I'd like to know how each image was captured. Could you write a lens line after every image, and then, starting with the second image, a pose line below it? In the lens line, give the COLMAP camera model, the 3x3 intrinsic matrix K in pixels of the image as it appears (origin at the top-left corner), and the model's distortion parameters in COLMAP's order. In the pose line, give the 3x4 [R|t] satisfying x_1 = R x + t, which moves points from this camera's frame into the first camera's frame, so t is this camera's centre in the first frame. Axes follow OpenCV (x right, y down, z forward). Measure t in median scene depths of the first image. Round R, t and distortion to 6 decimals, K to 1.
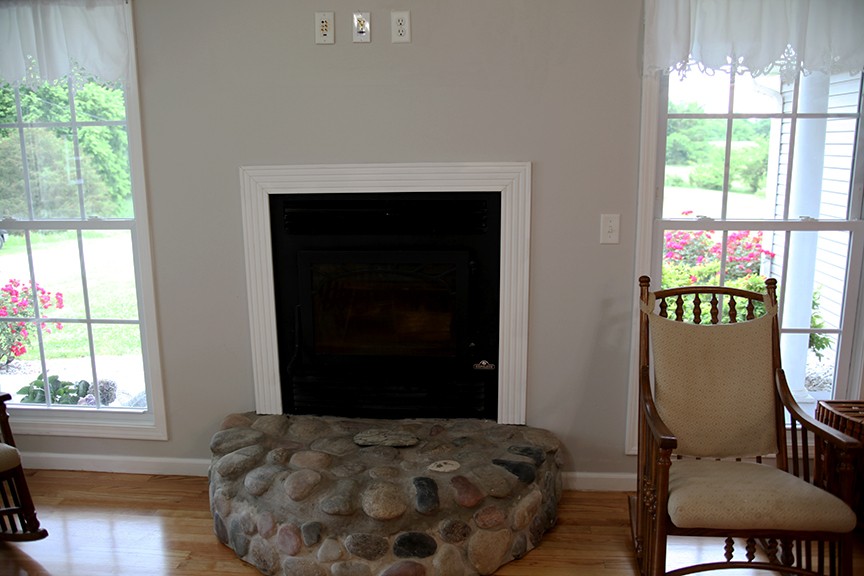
lens RADIAL K [[699.1, 0, 432.0], [0, 699.1, 288.0], [0, 0, 1]] dist [-0.064898, 0.000075]
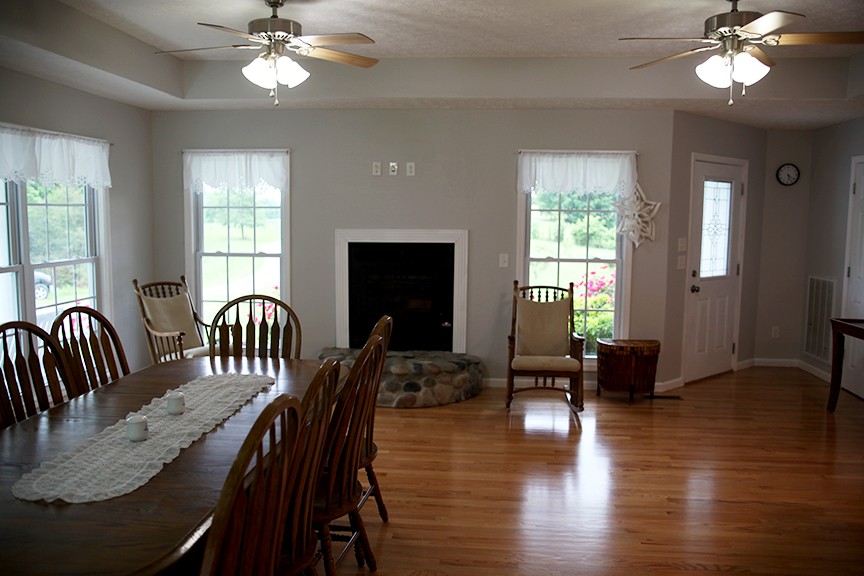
lens RADIAL K [[699.1, 0, 432.0], [0, 699.1, 288.0], [0, 0, 1]] dist [-0.064898, 0.000075]
pose [[0.999790, 0.019900, -0.004862, 0.041691], [-0.020281, 0.994954, -0.098257, 0.226198], [0.002882, 0.098335, 0.995149, -1.208736]]
